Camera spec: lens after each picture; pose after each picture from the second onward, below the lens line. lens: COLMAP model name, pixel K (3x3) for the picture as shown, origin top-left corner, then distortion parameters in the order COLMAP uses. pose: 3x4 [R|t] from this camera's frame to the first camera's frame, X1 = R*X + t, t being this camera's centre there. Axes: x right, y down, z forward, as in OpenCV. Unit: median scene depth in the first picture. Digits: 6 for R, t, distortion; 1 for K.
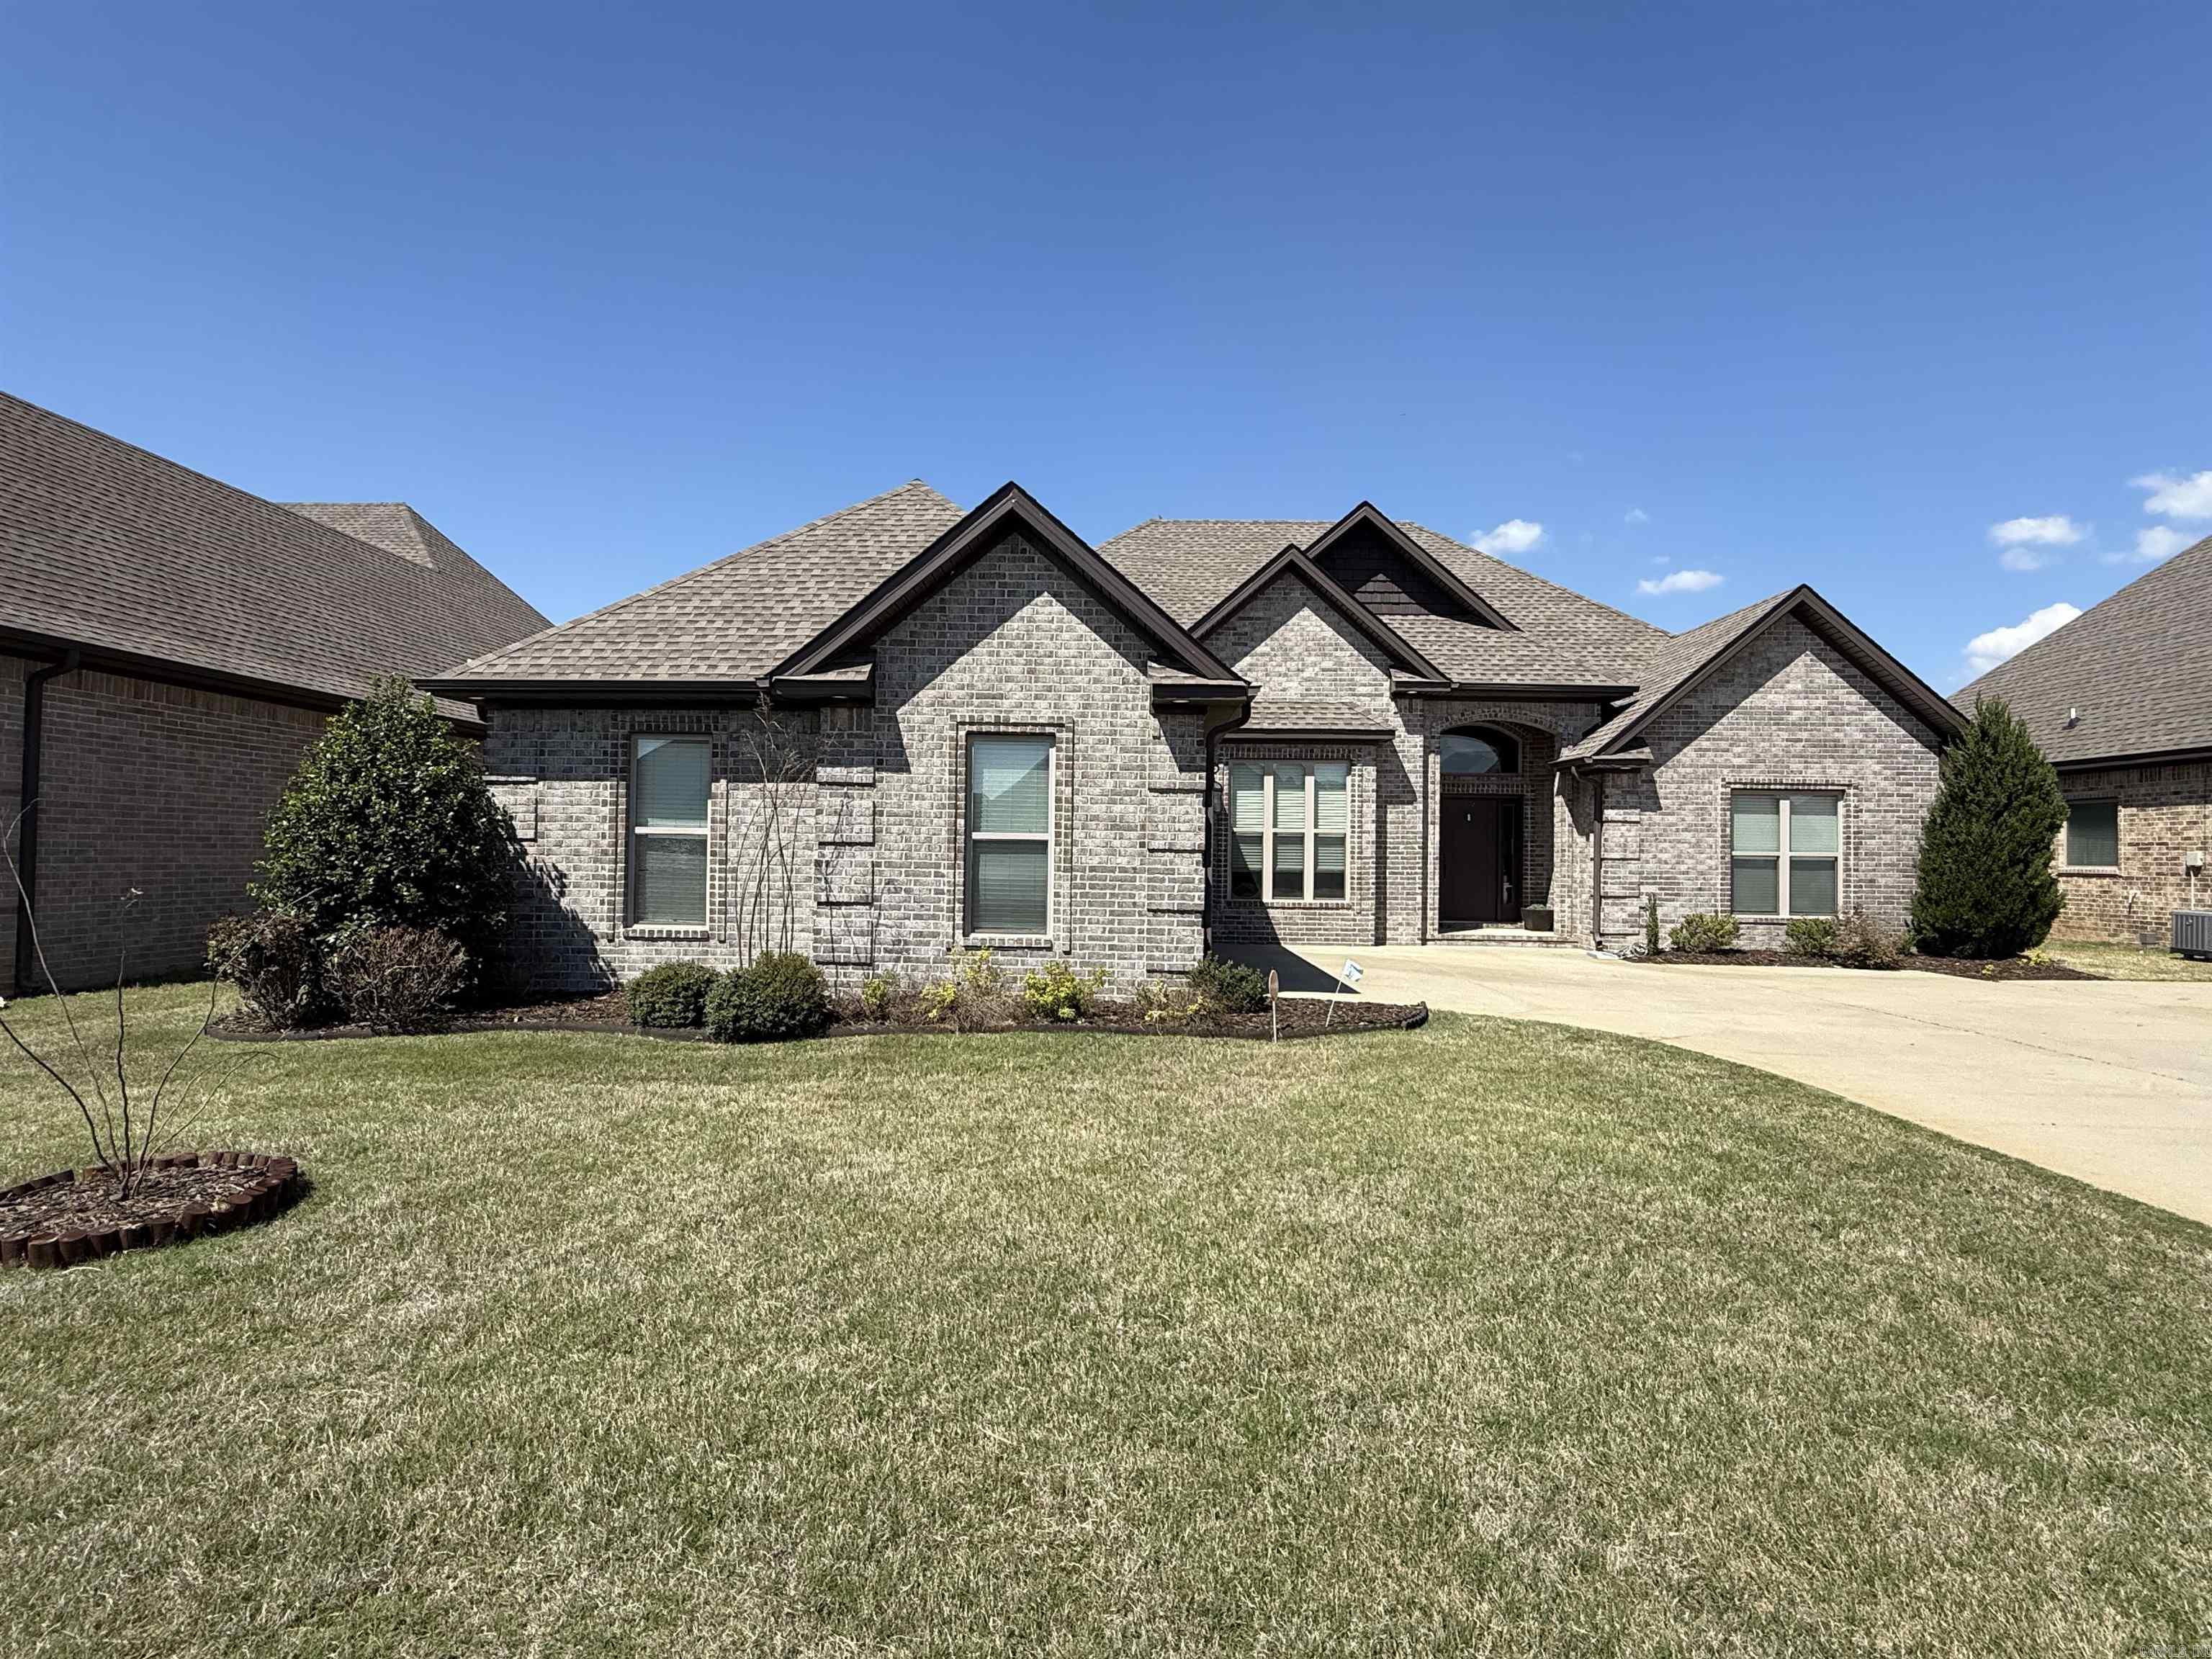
lens RADIAL K [[1116.9, 0, 1088.1], [0, 1116.9, 833.7], [0, 0, 1]] dist [0.001750, 0.002810]
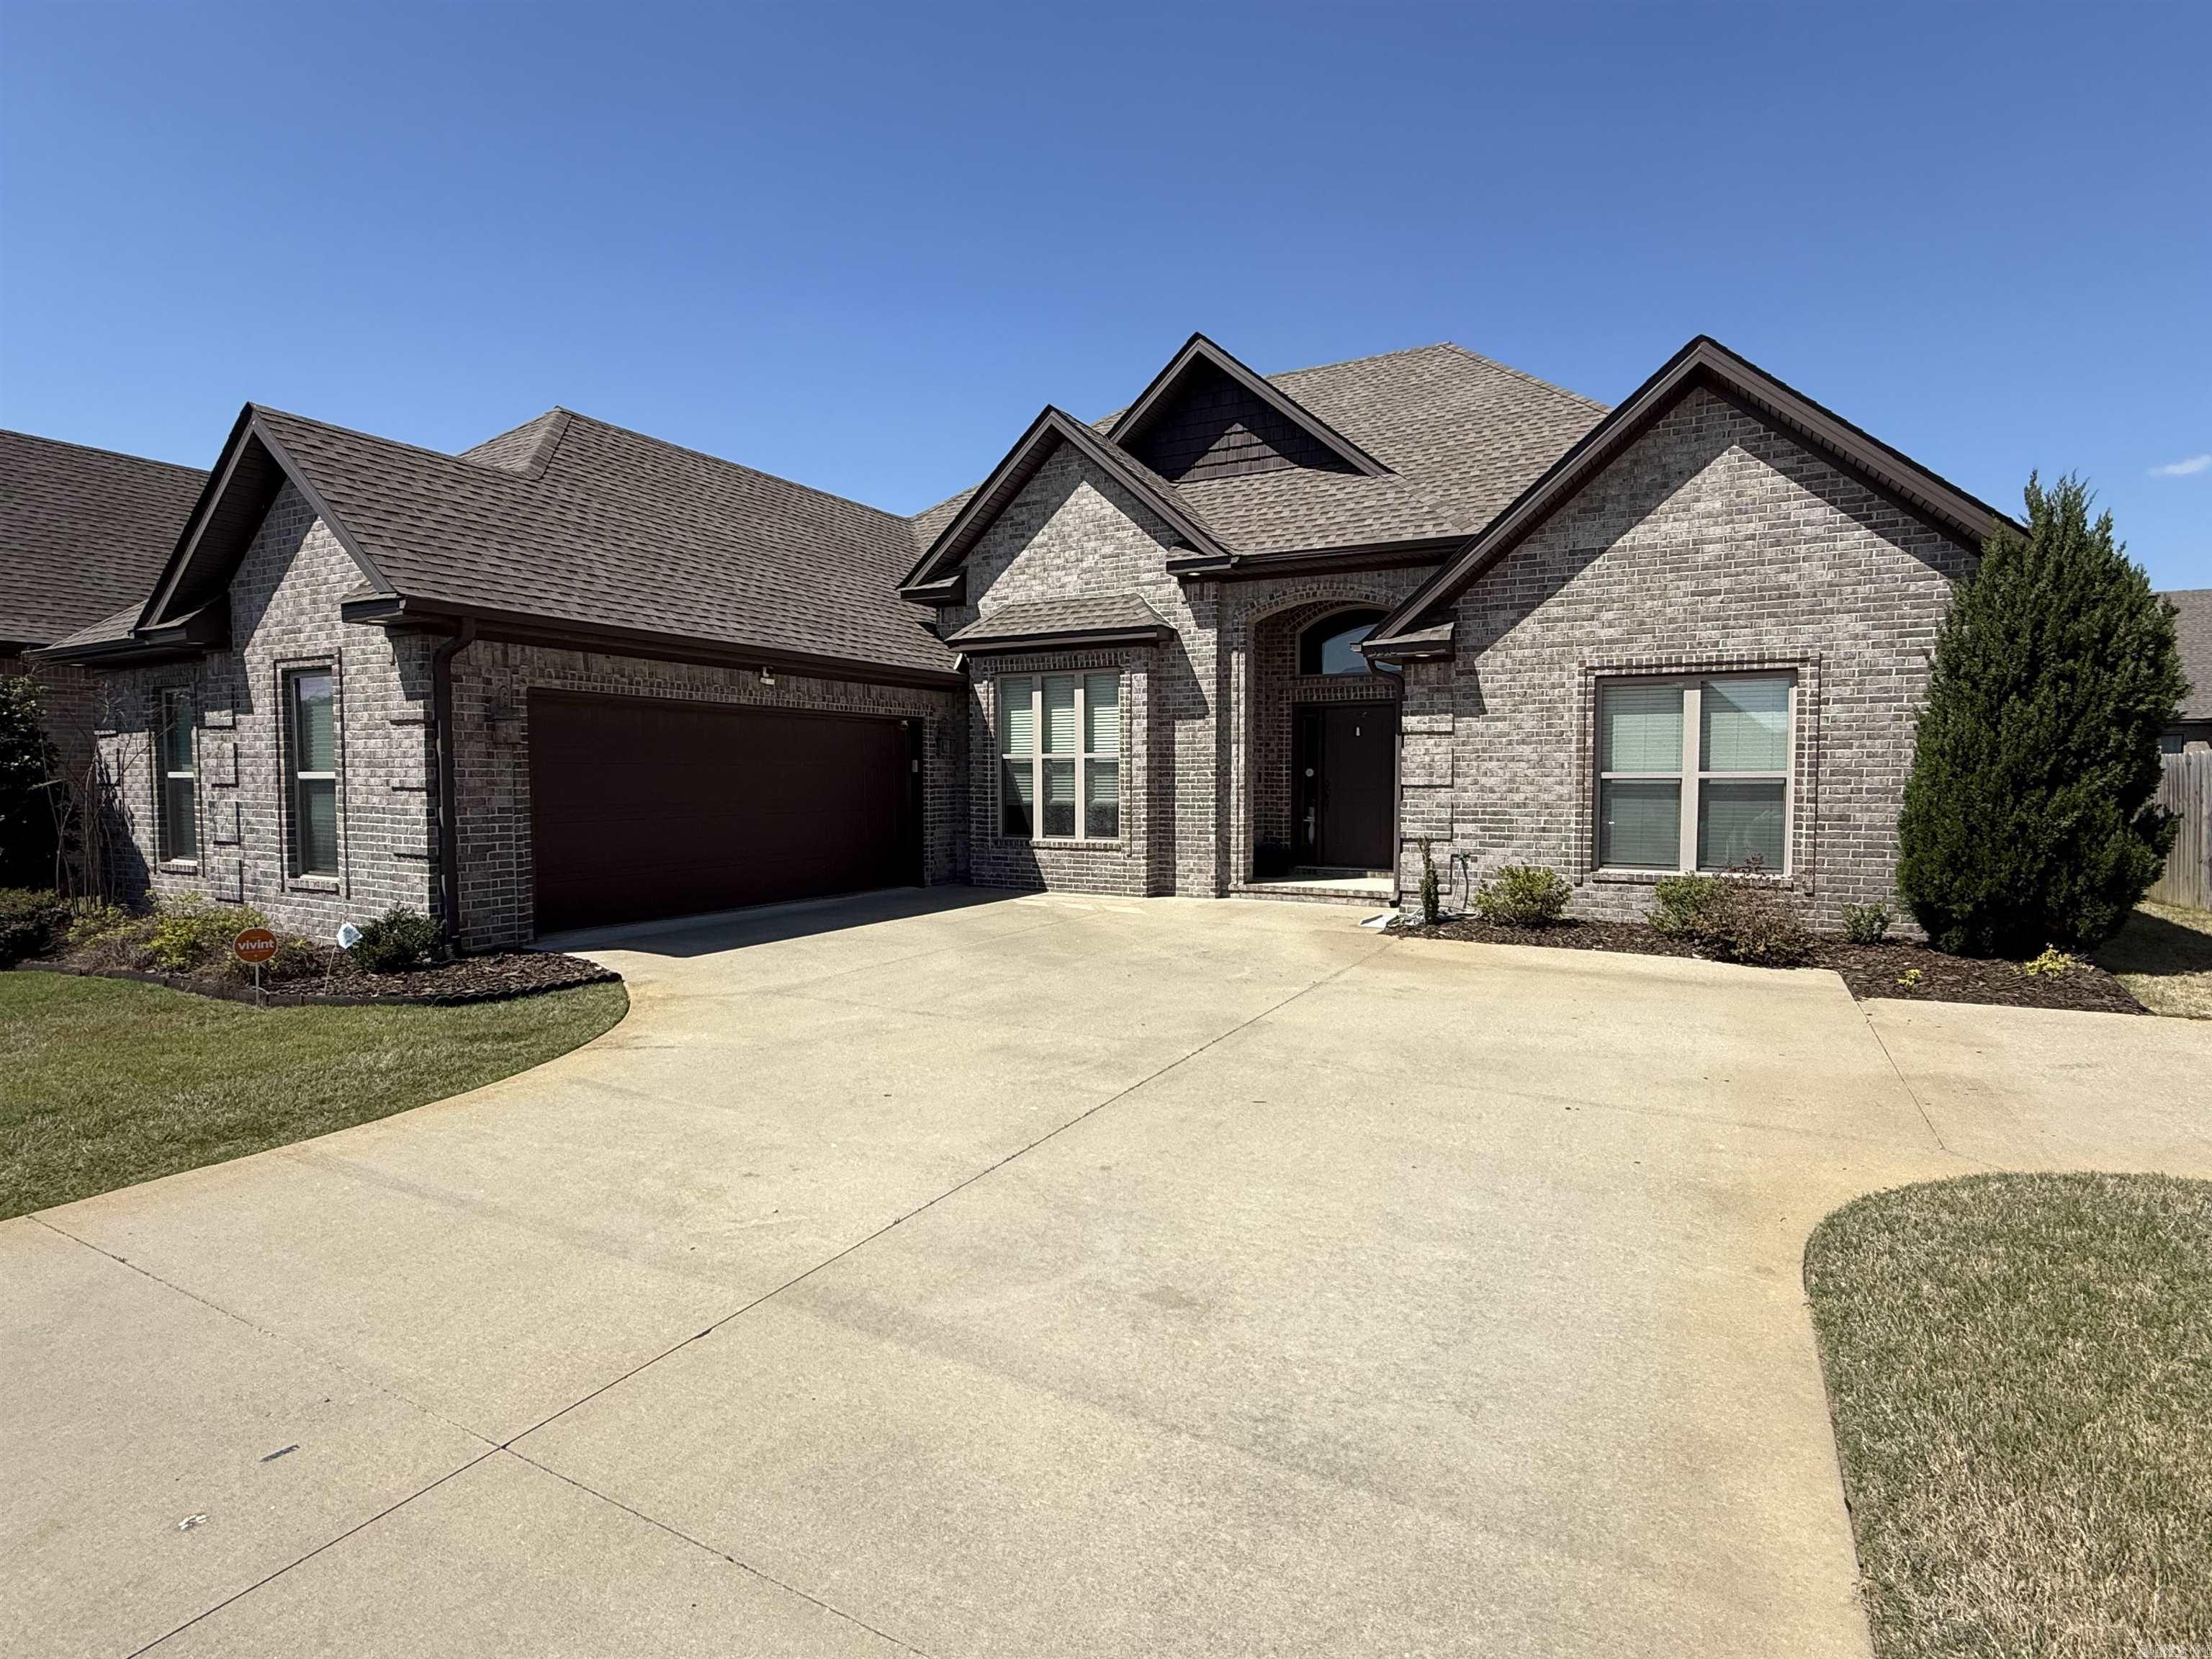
lens RADIAL K [[1116.9, 0, 1100.8], [0, 1116.9, 830.3], [0, 0, 1]] dist [0.001750, 0.002810]
pose [[0.890180, 0.006337, -0.455565, 0.614444], [0.022091, 0.998127, 0.057049, 0.005909], [0.455074, -0.060847, 0.888372, 0.281000]]
